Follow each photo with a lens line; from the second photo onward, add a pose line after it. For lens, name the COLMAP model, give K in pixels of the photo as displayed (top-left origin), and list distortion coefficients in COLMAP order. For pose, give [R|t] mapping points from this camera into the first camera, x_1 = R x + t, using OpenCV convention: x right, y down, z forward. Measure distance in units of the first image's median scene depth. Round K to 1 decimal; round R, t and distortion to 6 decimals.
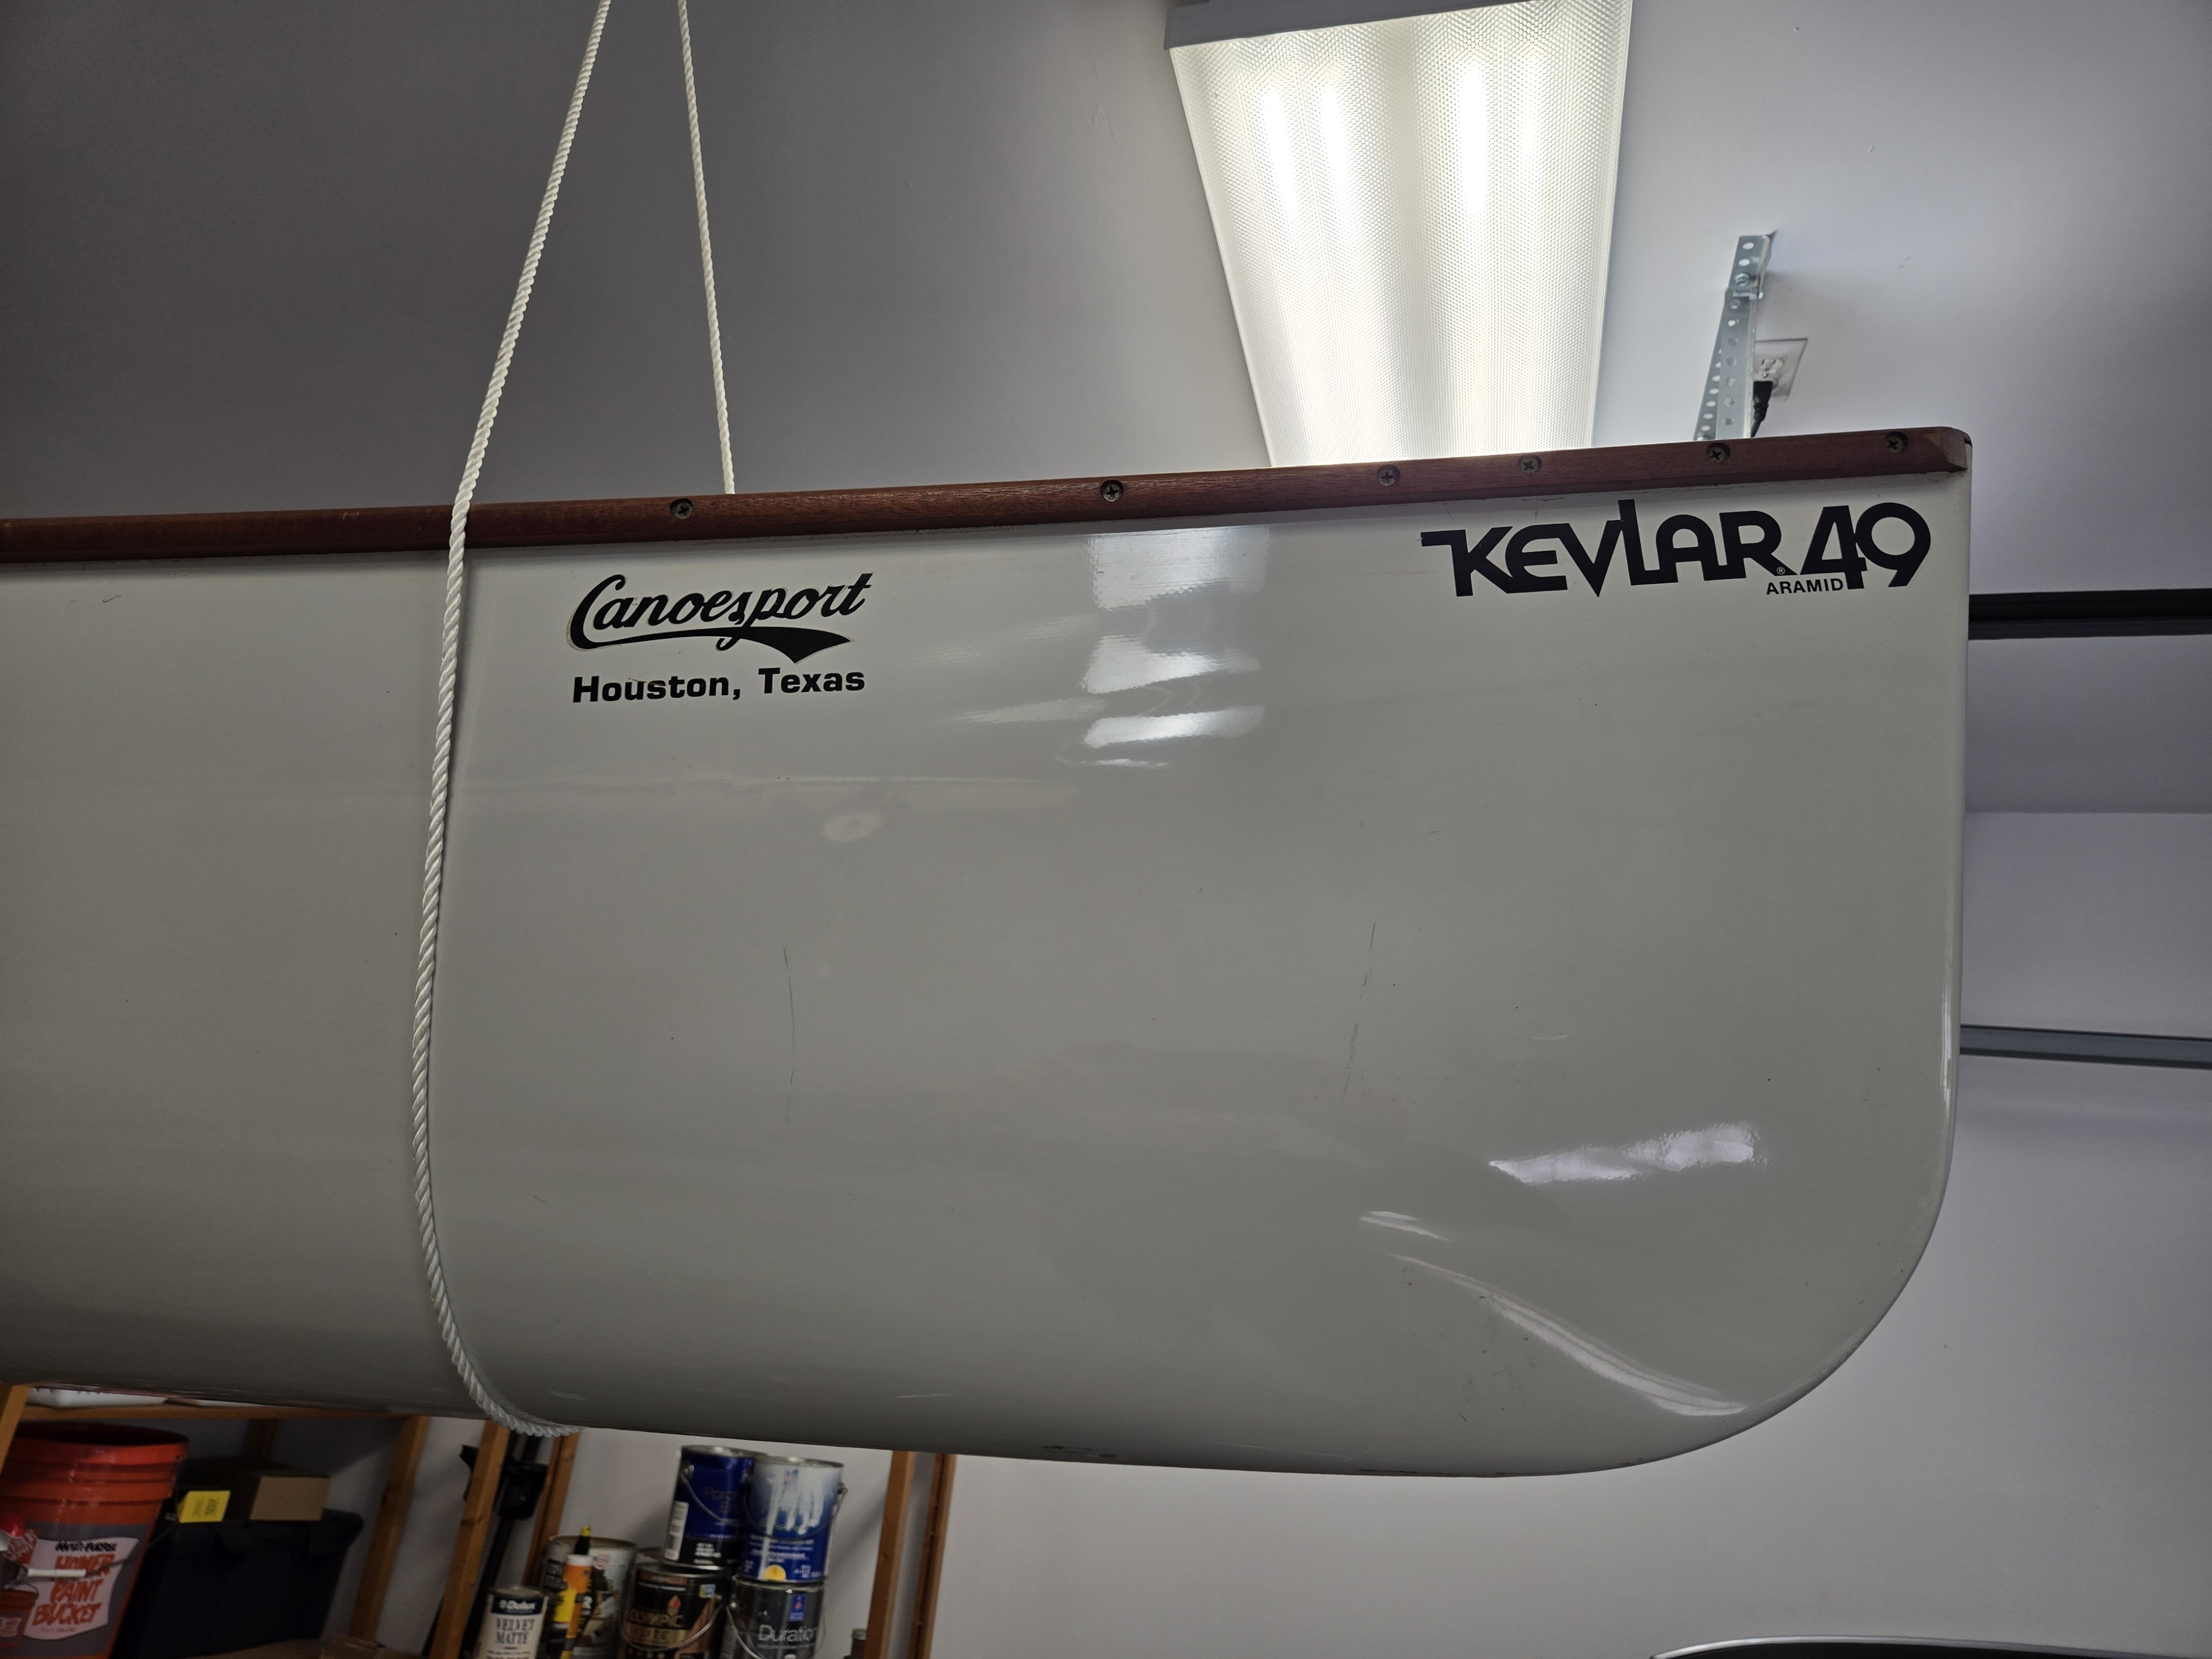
lens RADIAL K [[1479.5, 0, 1108.3], [0, 1479.5, 794.8], [0, 0, 1]] dist [0.050962, -0.043138]
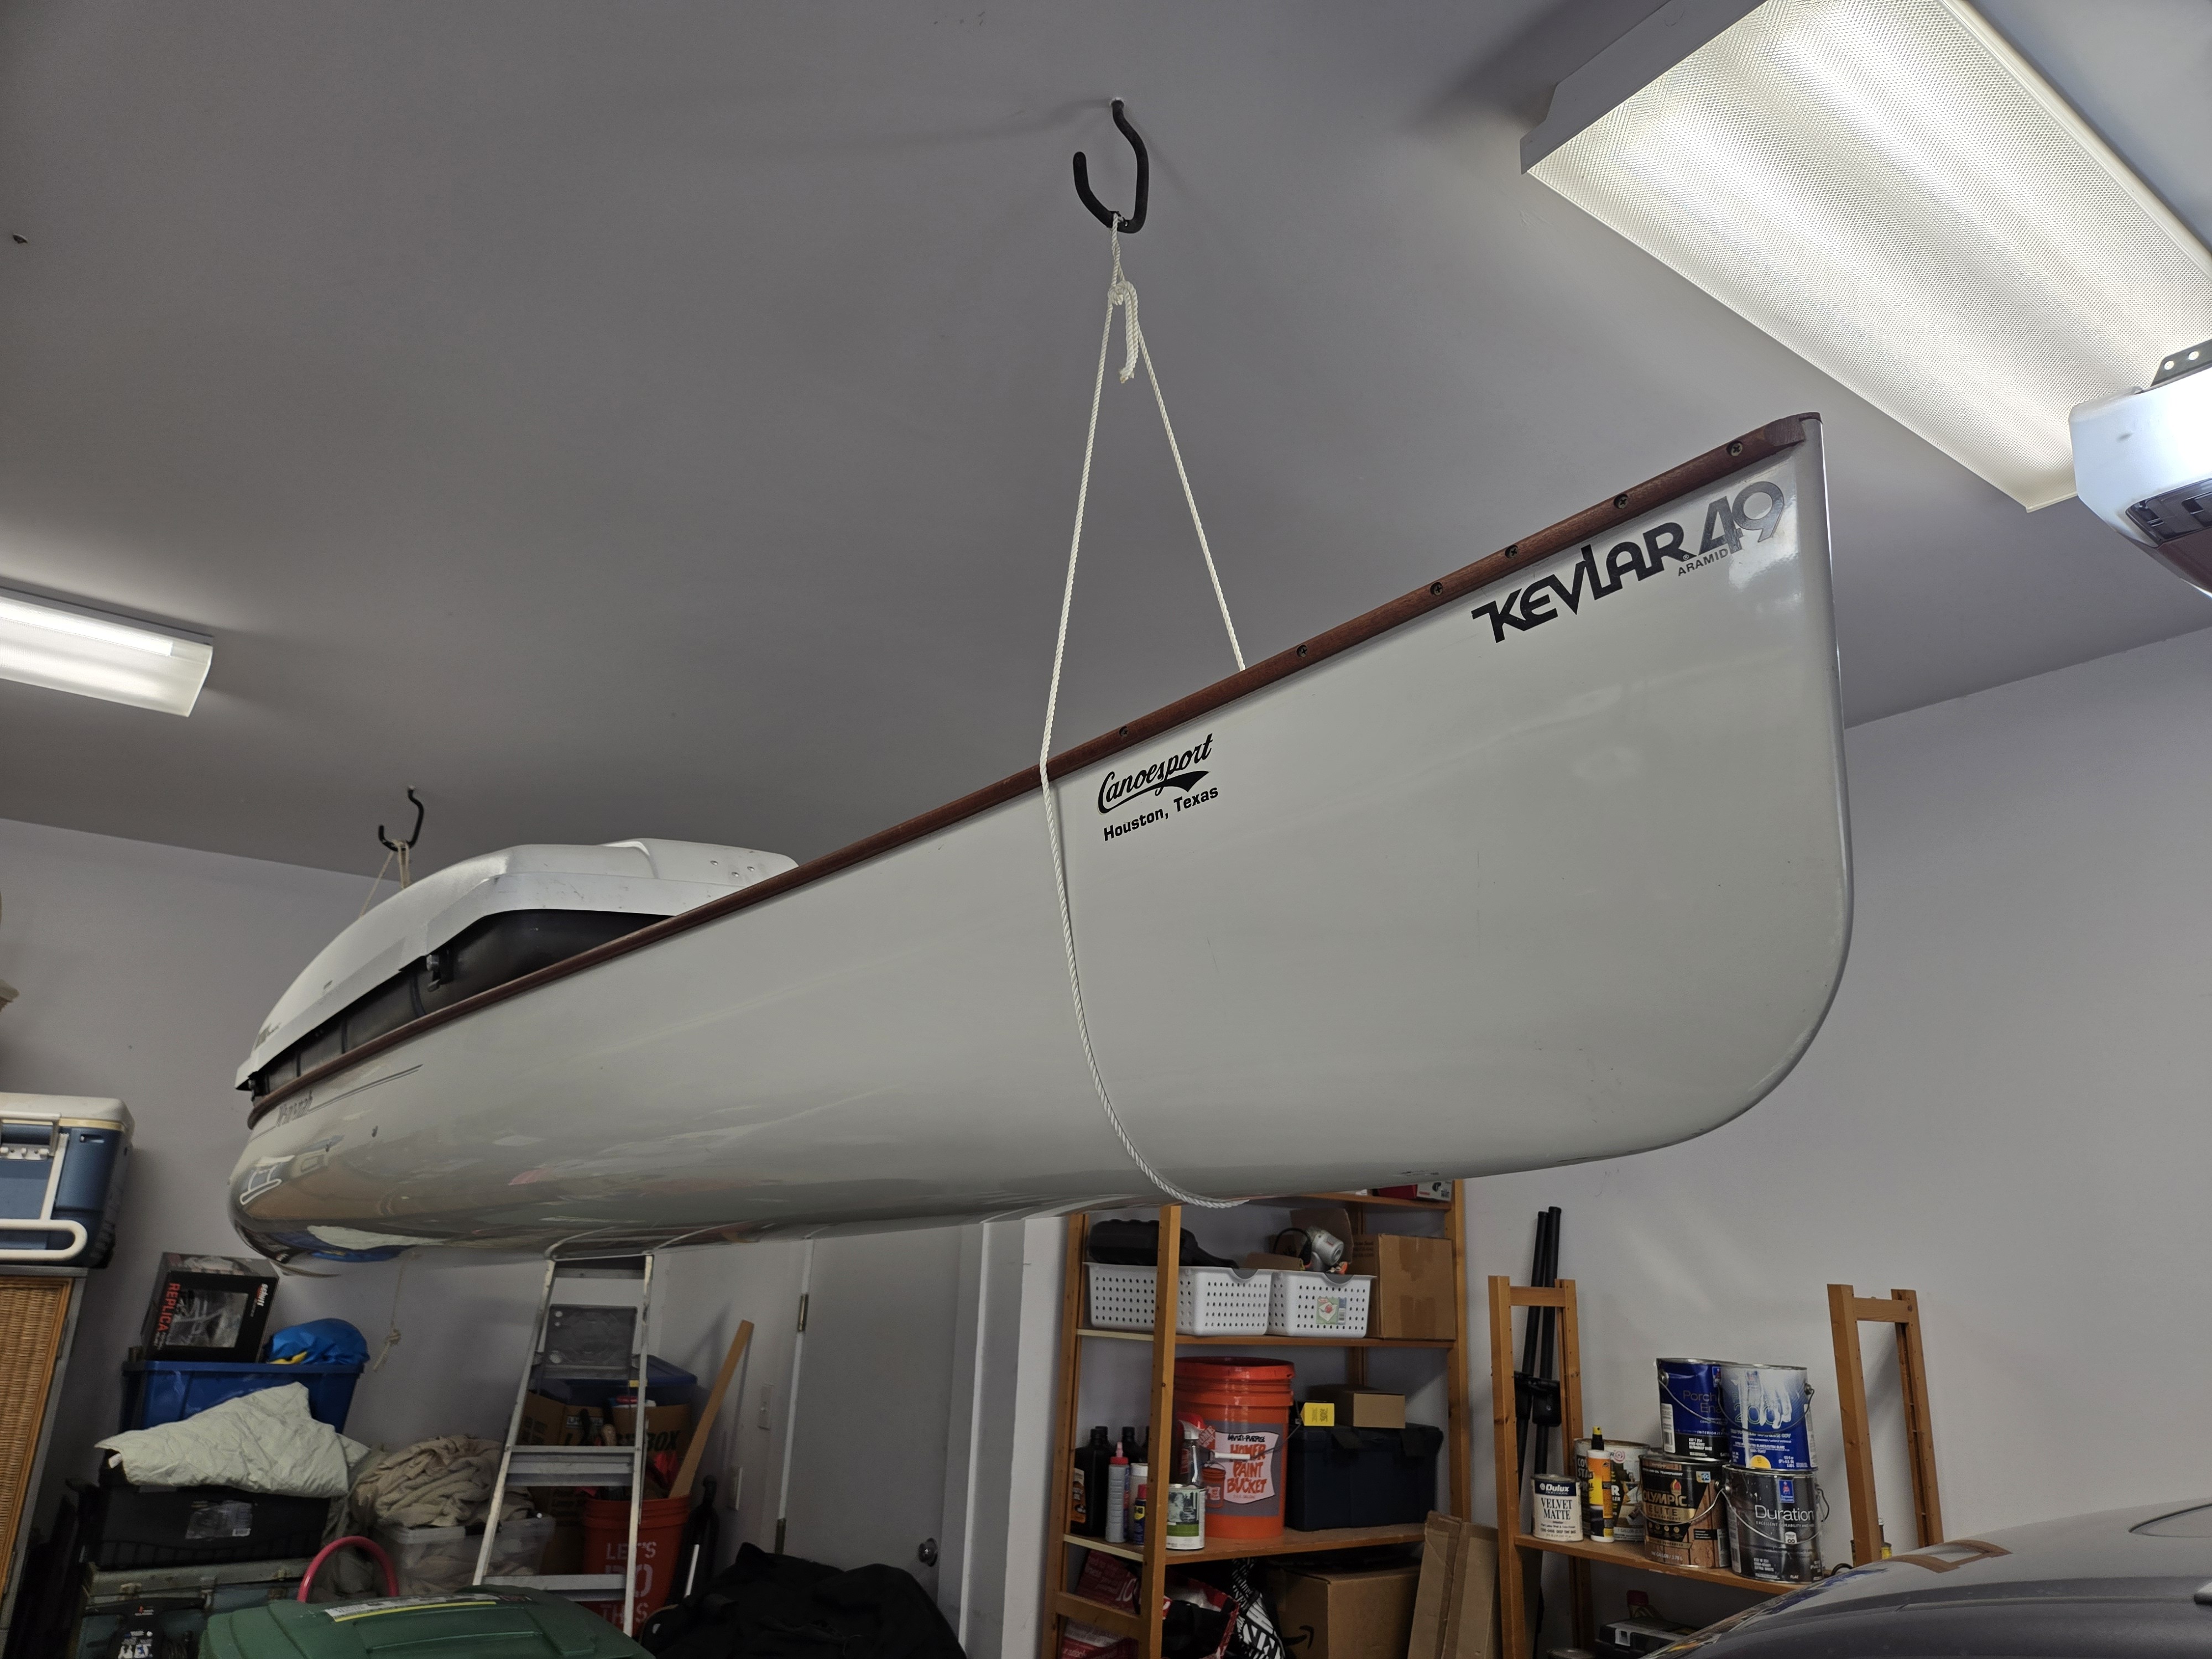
lens RADIAL K [[1479.5, 0, 1108.3], [0, 1479.5, 794.8], [0, 0, 1]] dist [0.050962, -0.043138]
pose [[0.760027, -0.272244, -0.590121, 0.209591], [0.269028, 0.958371, -0.095646, 0.017562], [0.591594, -0.086066, 0.801629, -0.149051]]
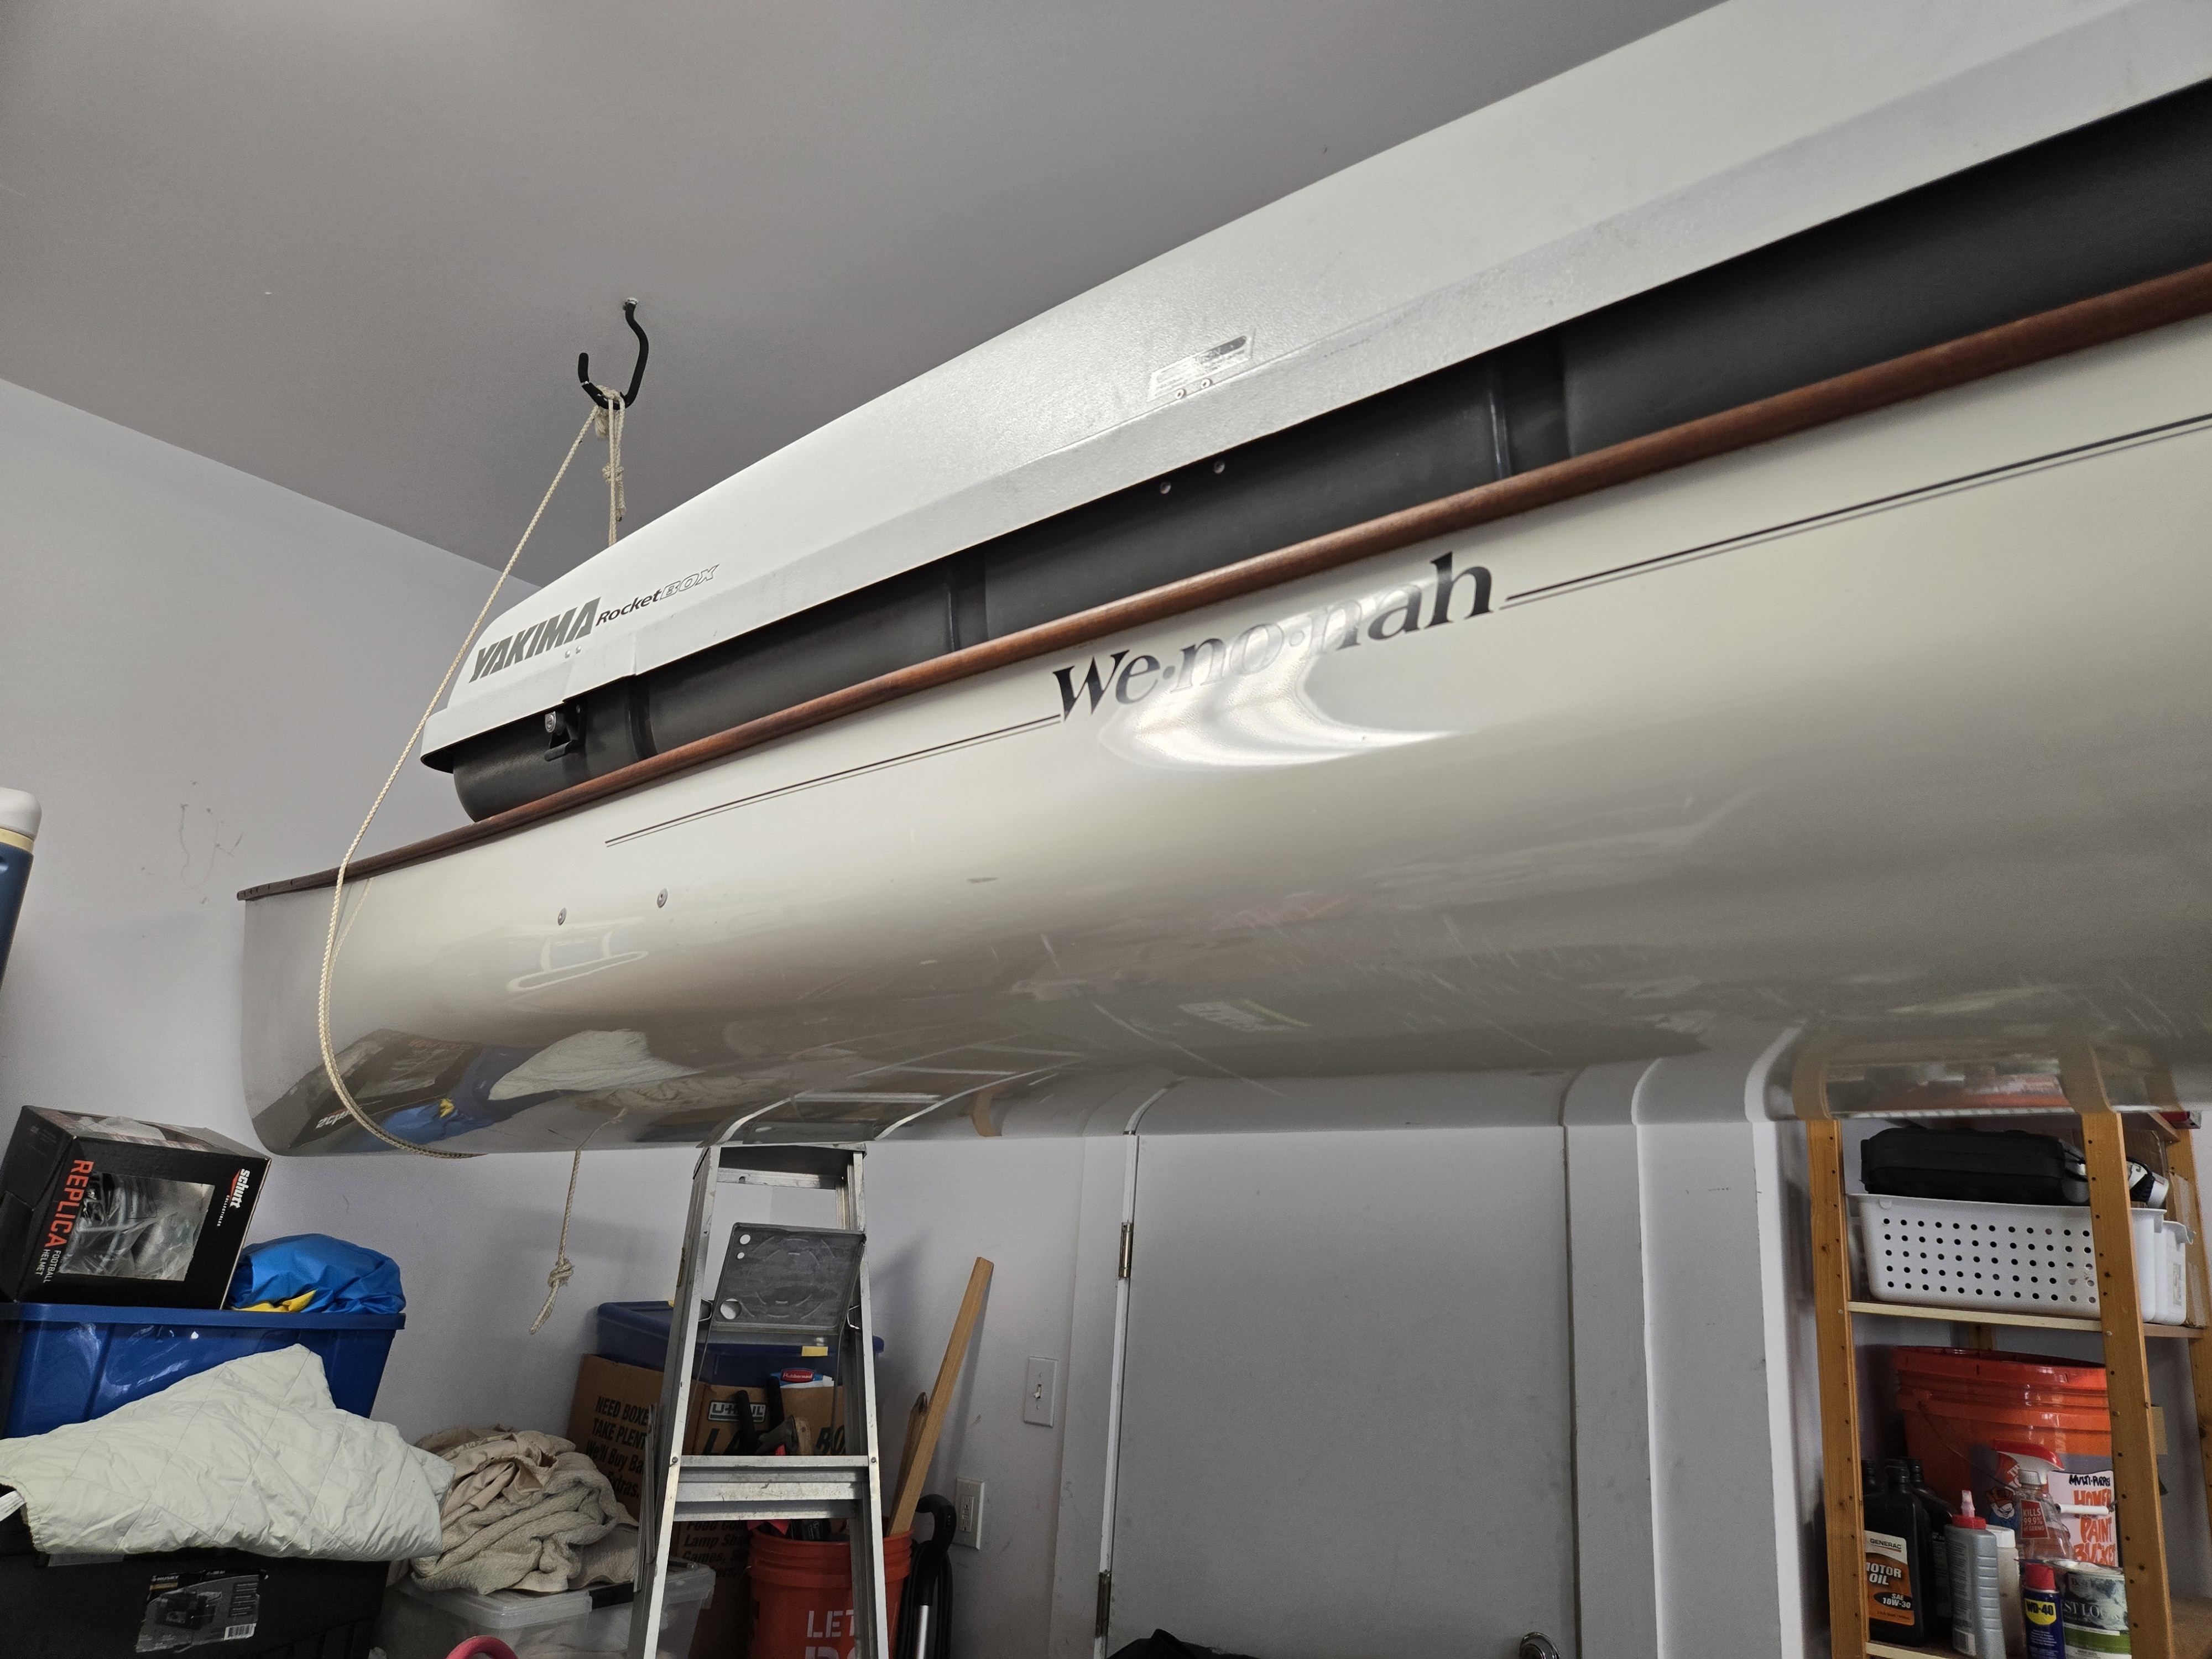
lens RADIAL K [[1496.1, 0, 1104.1], [0, 1496.1, 793.7], [0, 0, 1]] dist [0.035910, -0.024374]
pose [[0.891707, -0.168514, -0.420073, -0.730495], [0.182069, 0.983254, -0.007952, 0.003323], [0.414378, -0.069391, 0.907456, -0.024335]]
